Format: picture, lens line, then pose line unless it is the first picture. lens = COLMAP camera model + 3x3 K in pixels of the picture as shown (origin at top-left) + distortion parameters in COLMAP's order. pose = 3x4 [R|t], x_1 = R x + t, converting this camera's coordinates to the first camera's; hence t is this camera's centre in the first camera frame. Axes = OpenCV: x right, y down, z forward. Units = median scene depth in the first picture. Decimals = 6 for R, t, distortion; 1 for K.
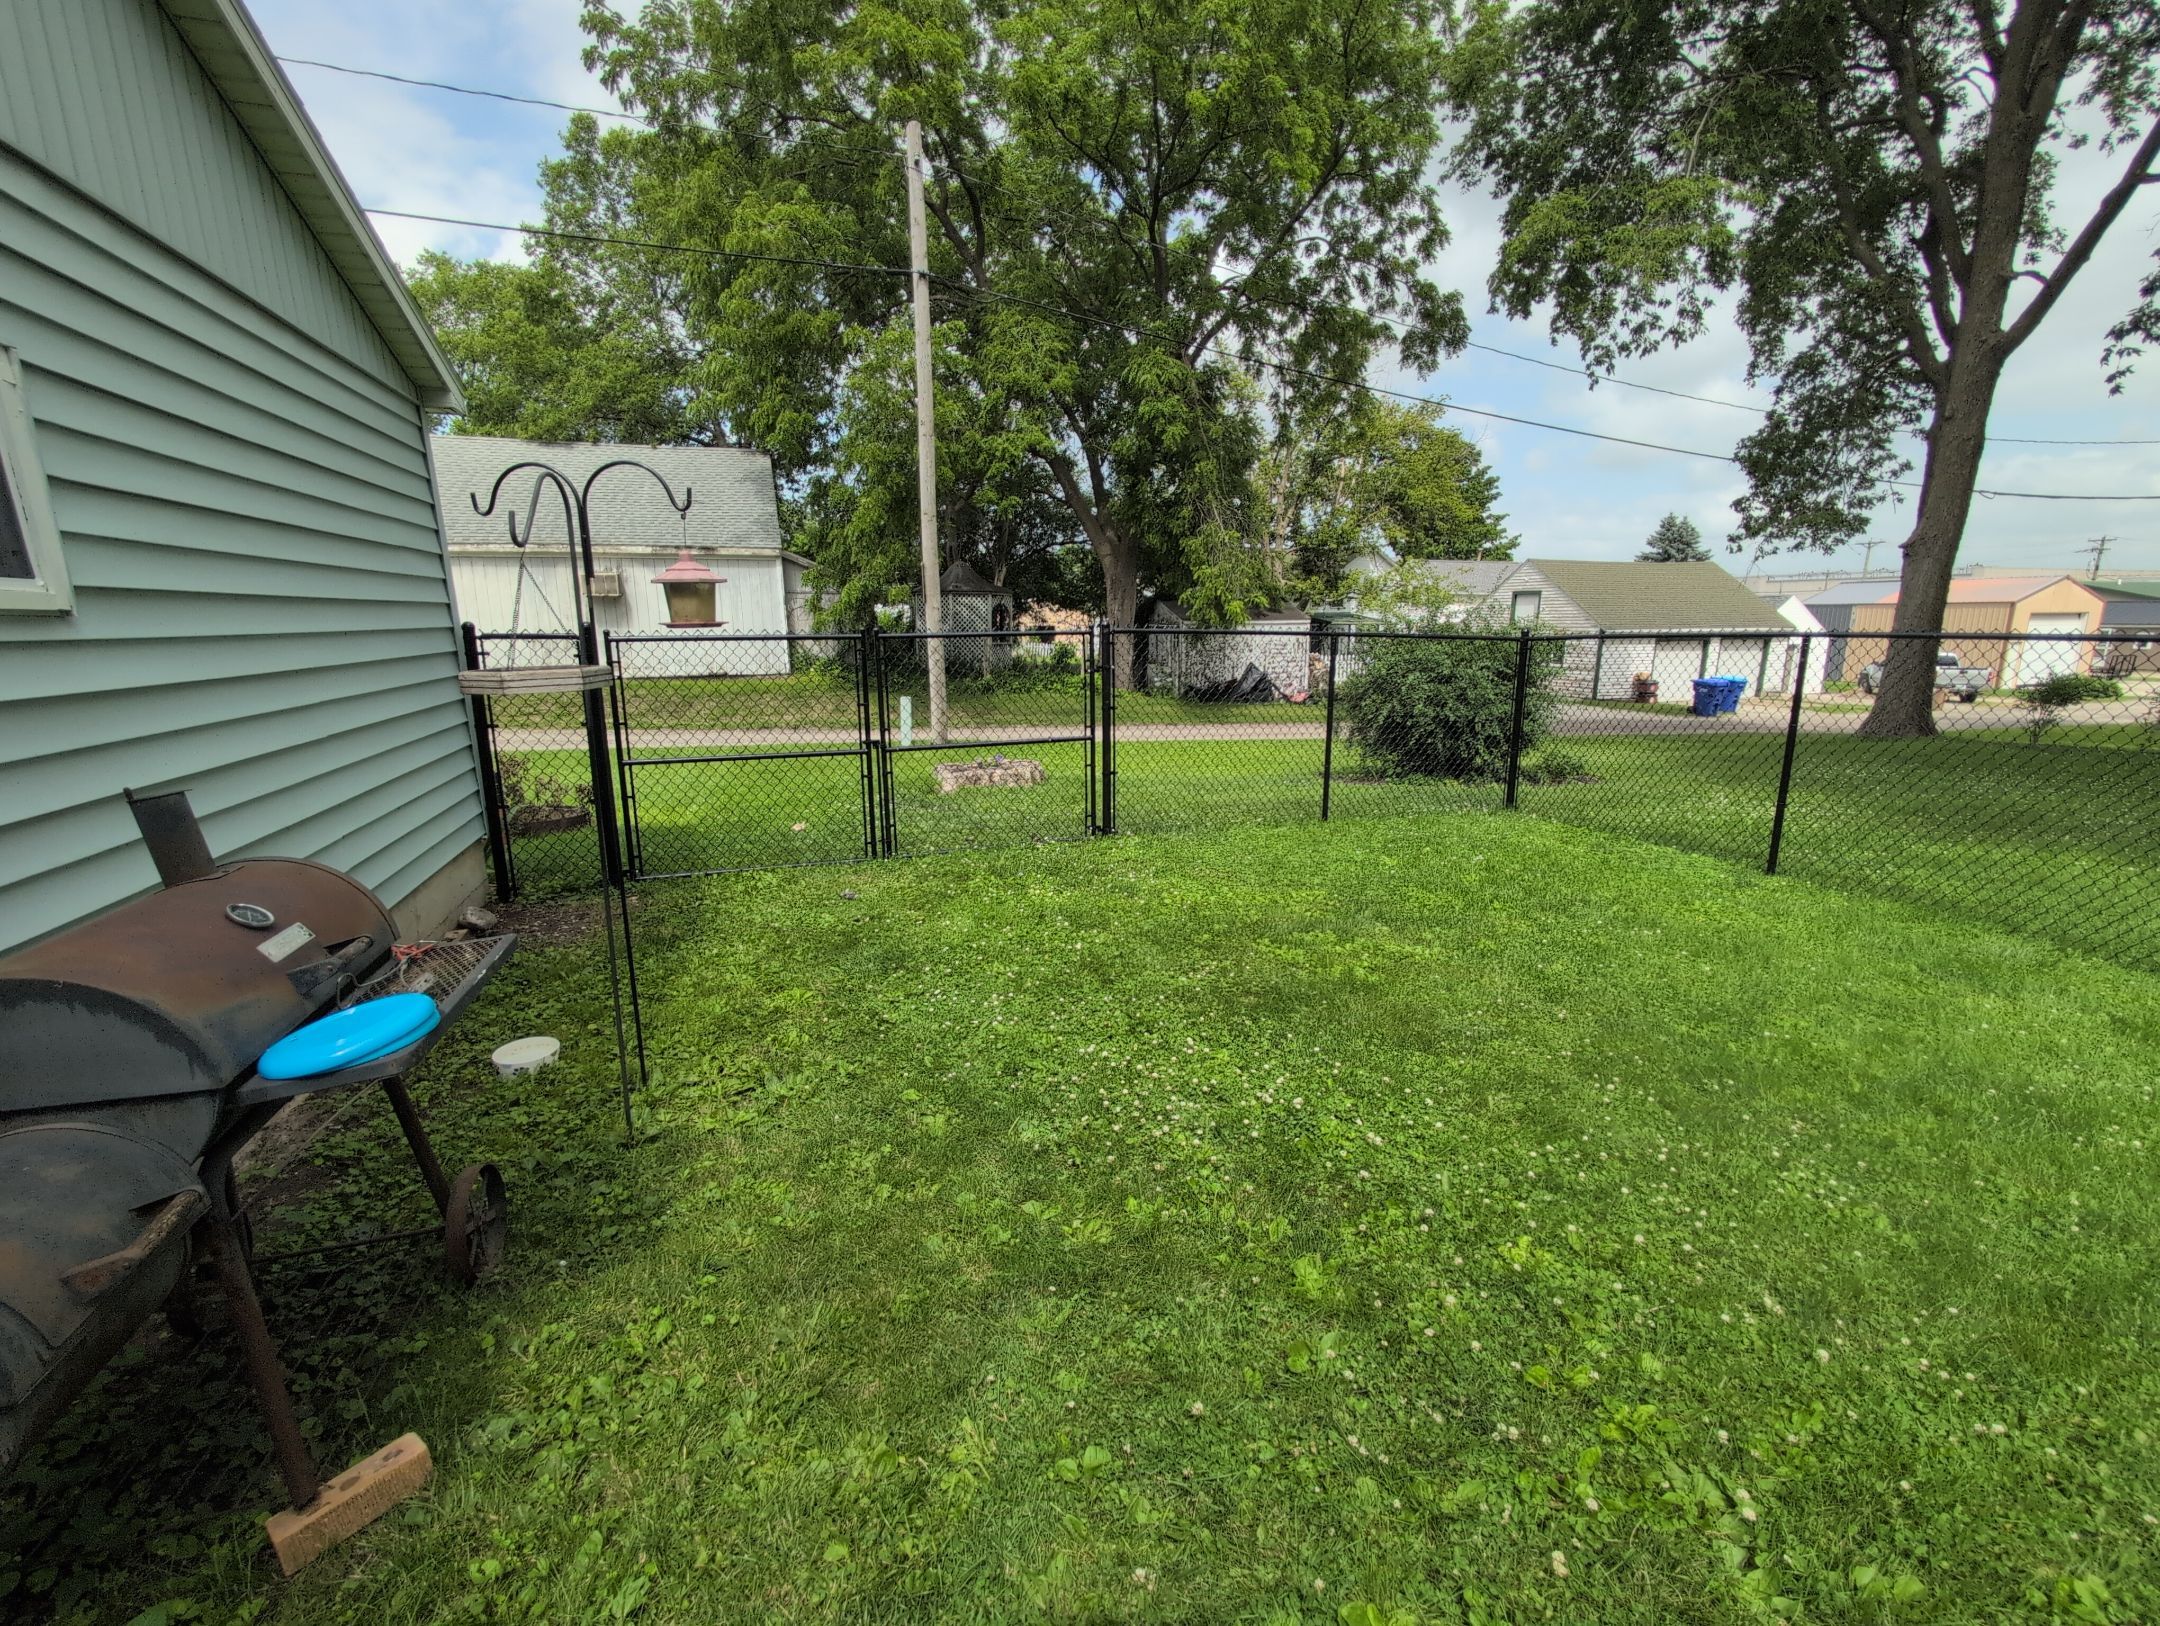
lens RADIAL K [[921.4, 0, 1086.7], [0, 921.4, 812.7], [0, 0, 1]] dist [-0.001484, 0.000829]
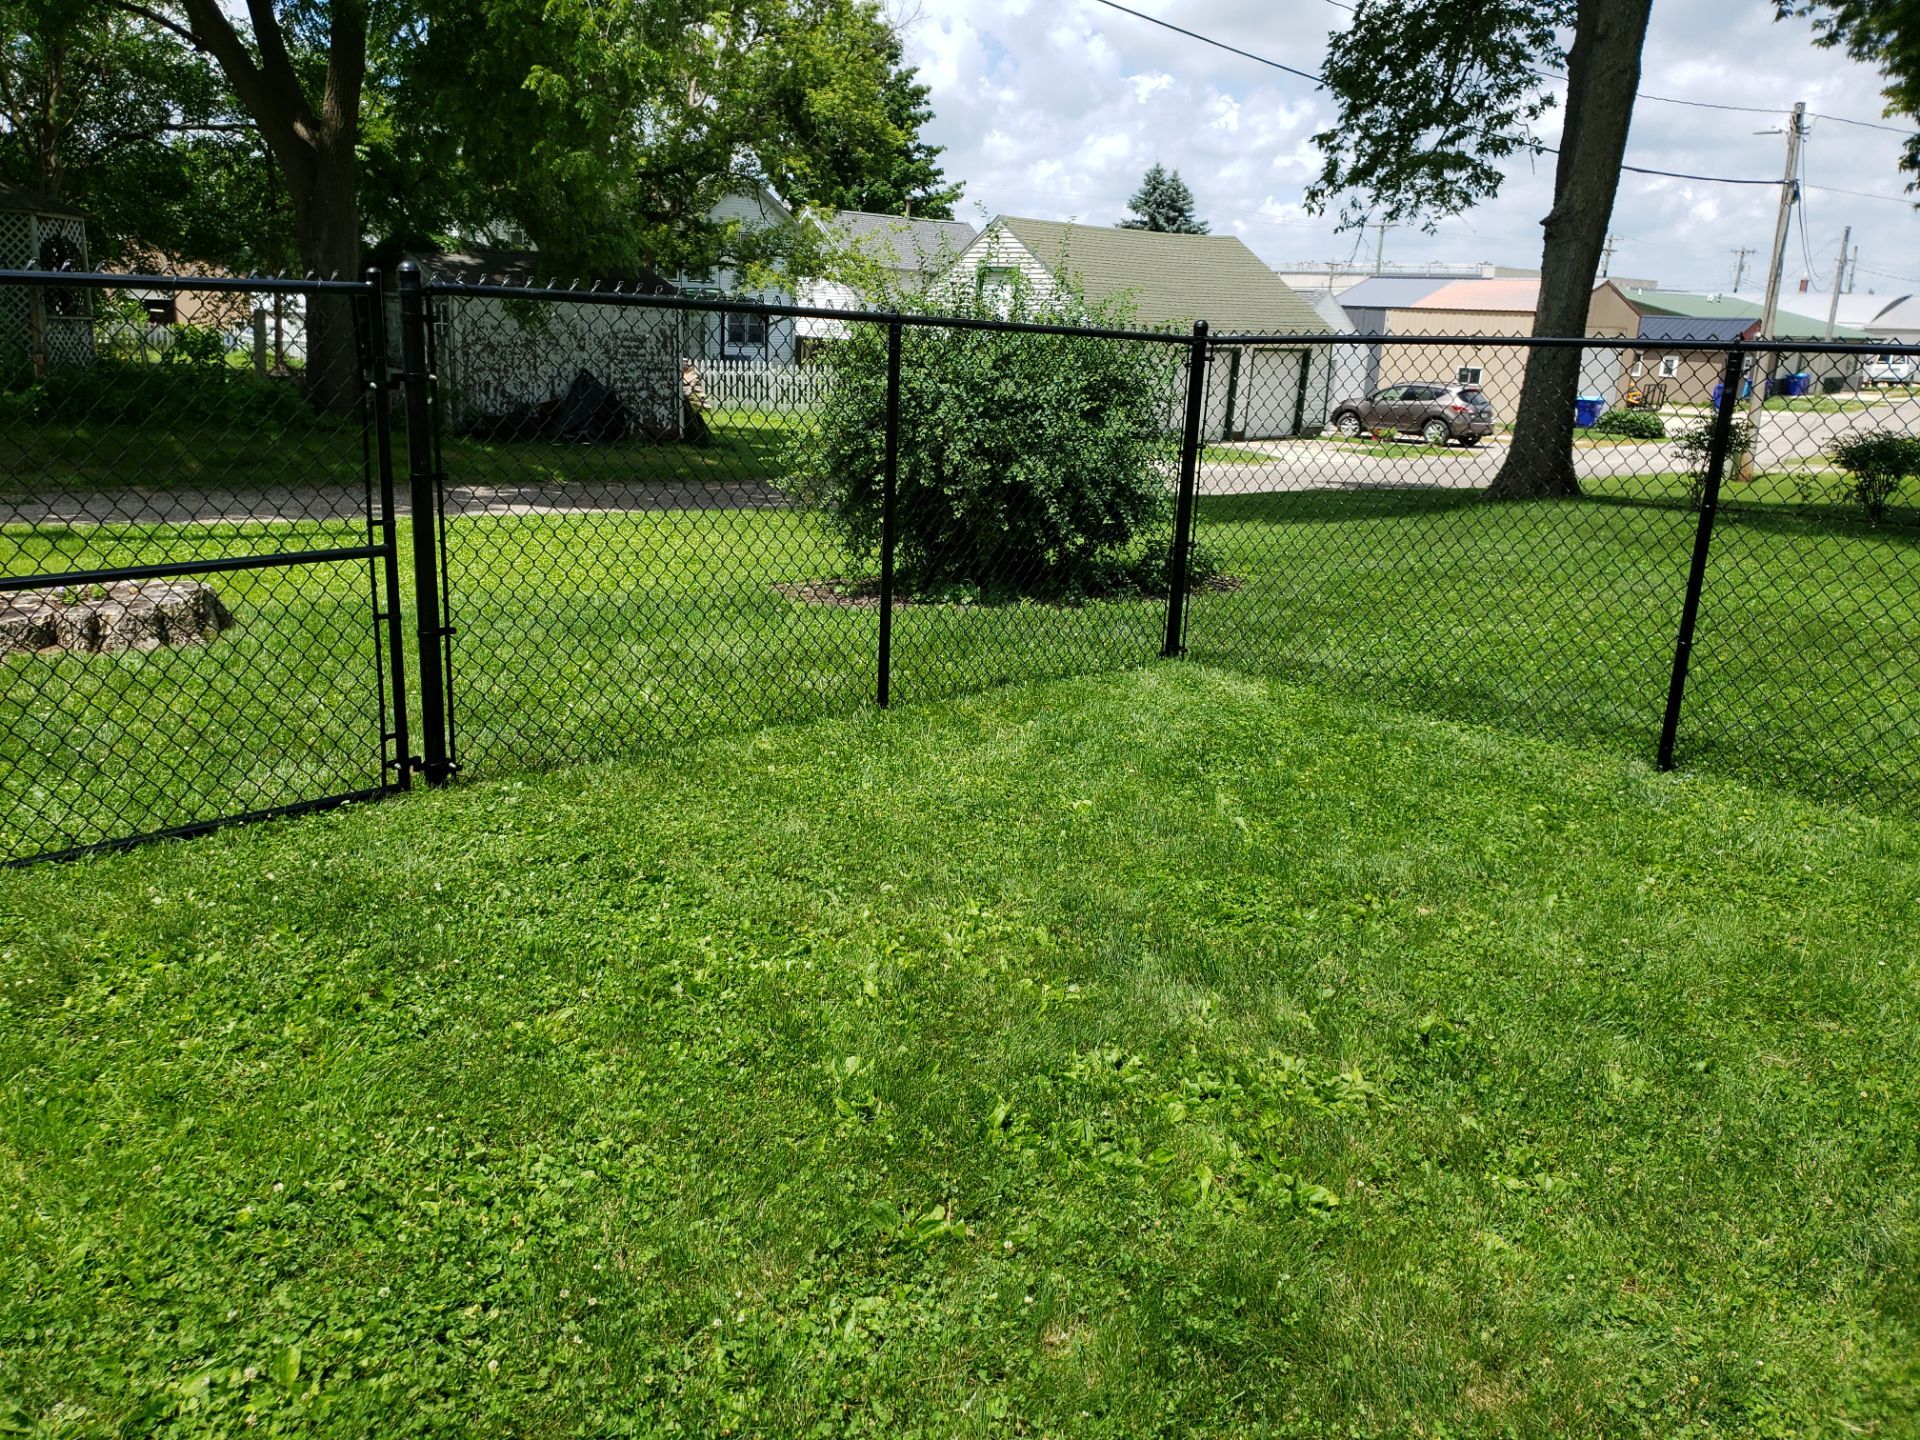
lens RADIAL K [[1495.3, 0, 908.8], [0, 1495.3, 703.5], [0, 0, 1]] dist [0.045666, -0.027606]
pose [[0.917622, -0.065088, 0.392089, -0.013994], [0.043119, 0.996980, 0.064590, -0.013318], [-0.395109, -0.042362, 0.917657, 0.085670]]
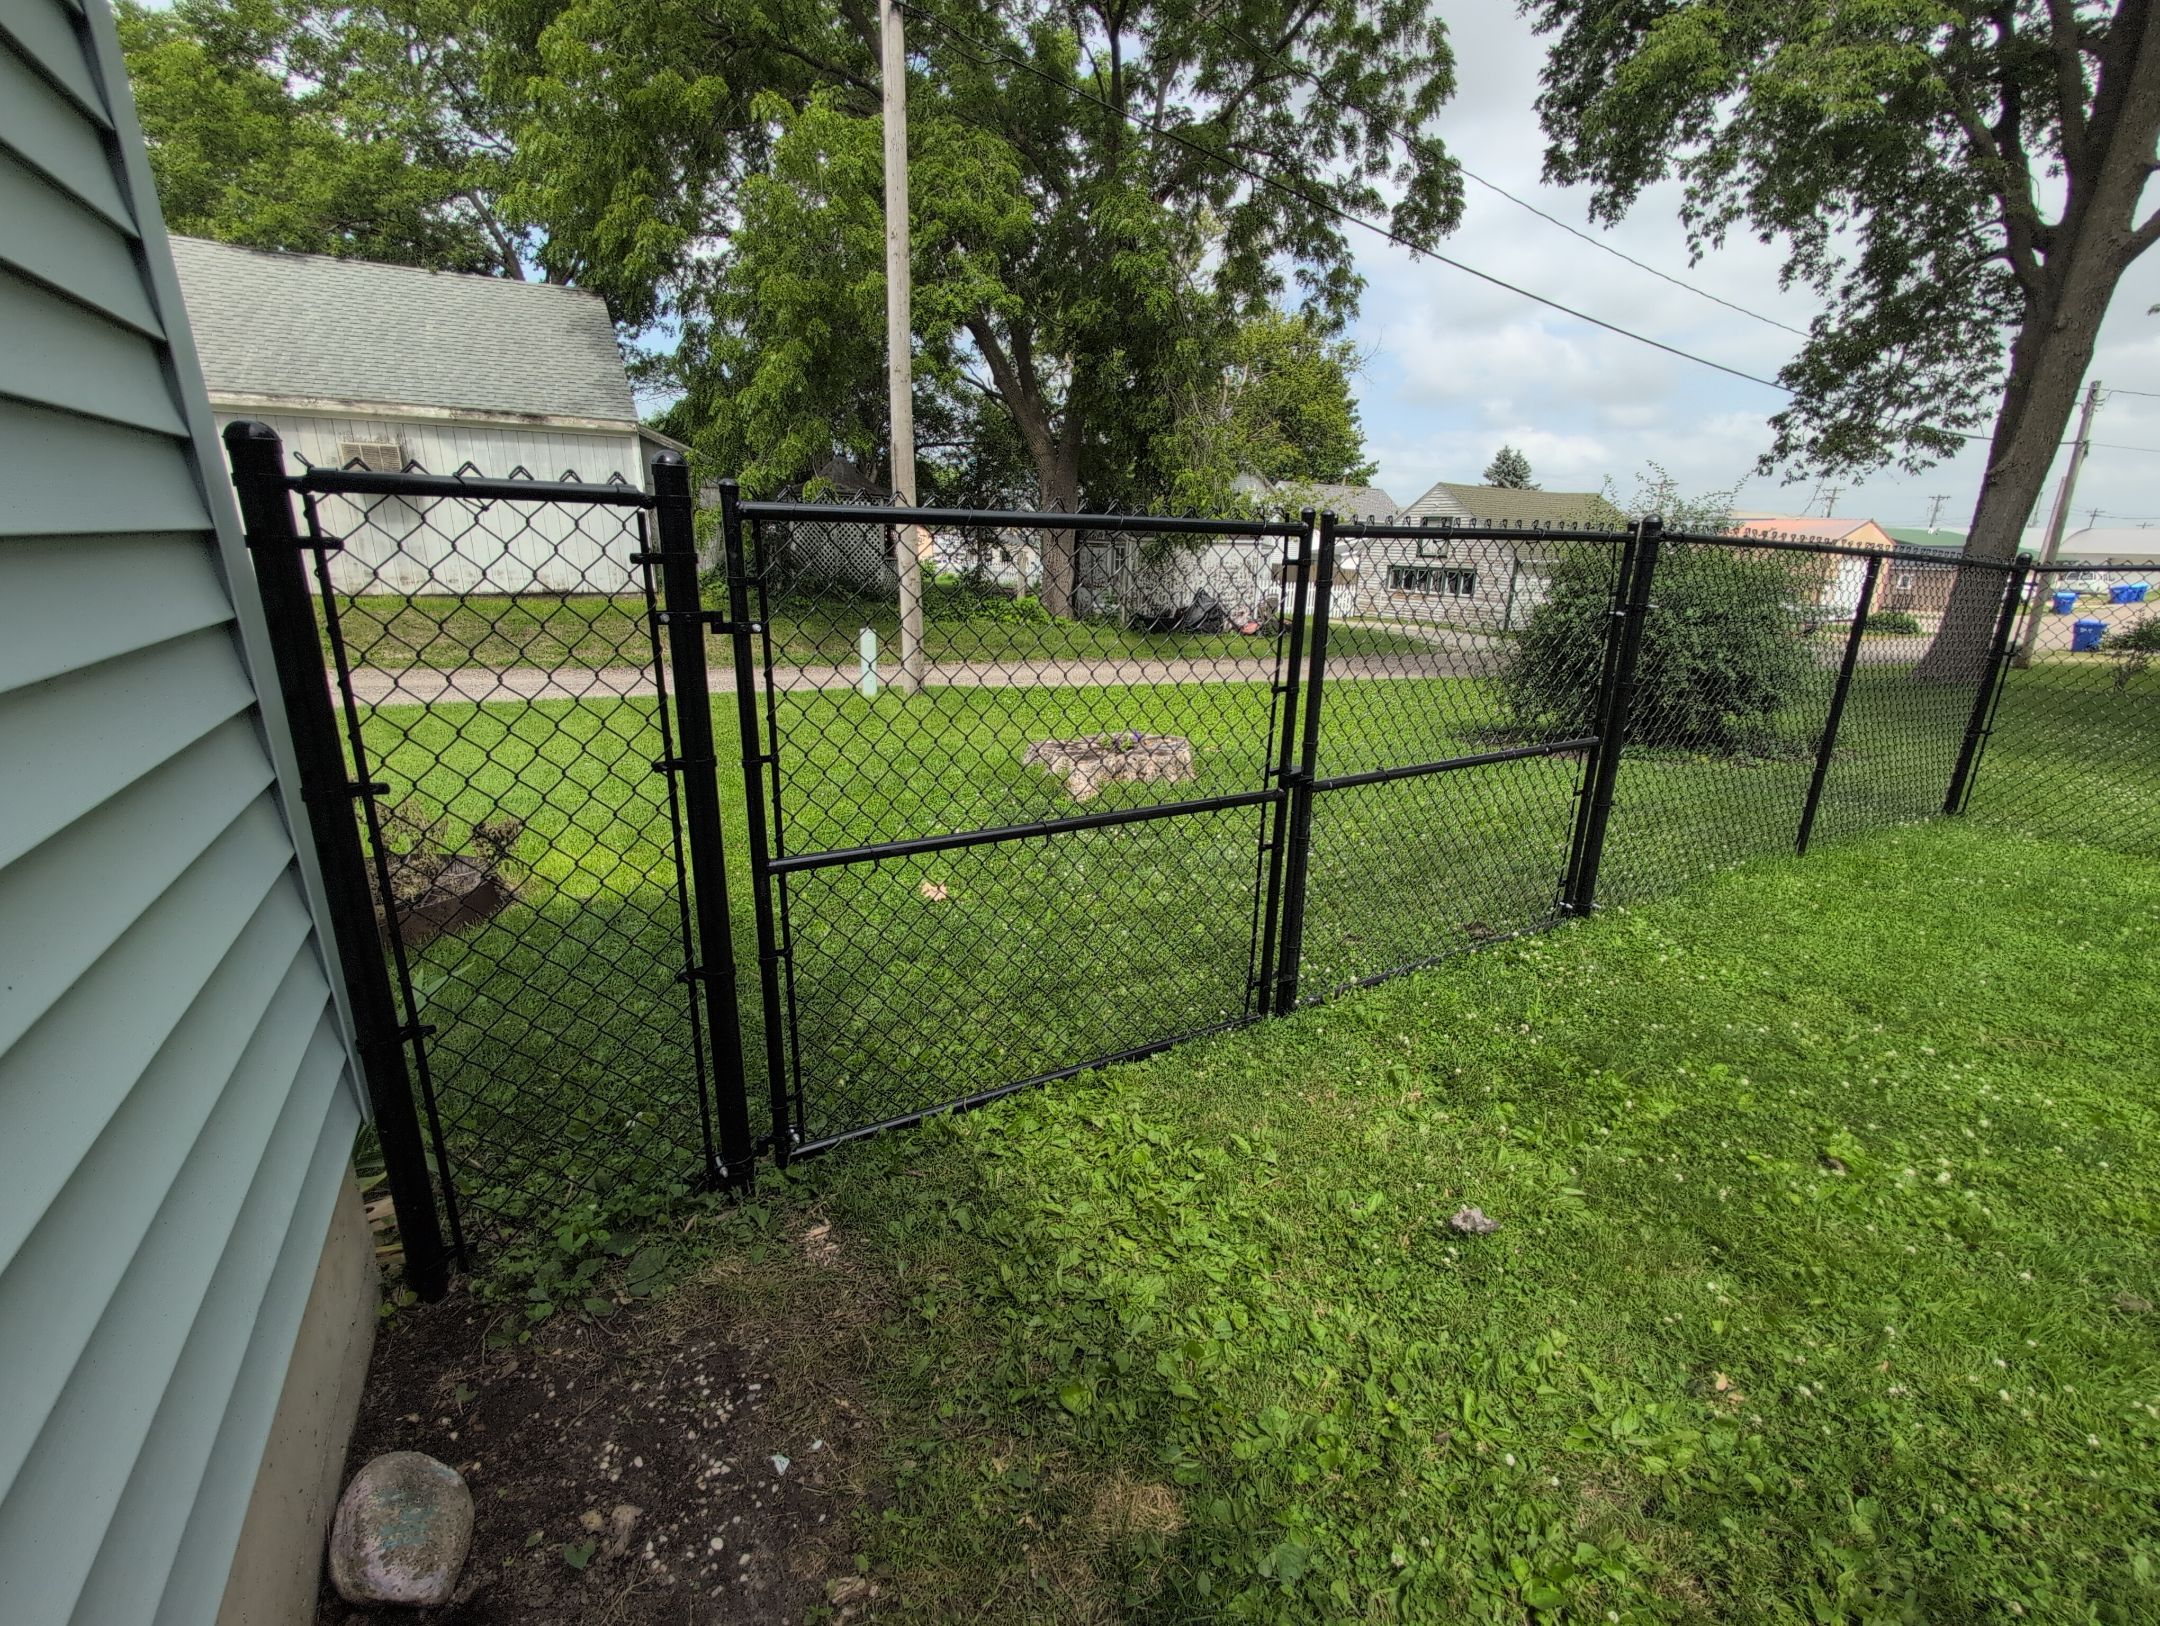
lens RADIAL K [[921.4, 0, 1085.7], [0, 921.4, 812.6], [0, 0, 1]] dist [-0.001484, 0.000829]
pose [[0.982011, -0.027954, 0.186741, -0.117656], [0.012575, 0.996467, 0.083039, -0.027666], [-0.188403, -0.079197, 0.978893, 0.167212]]
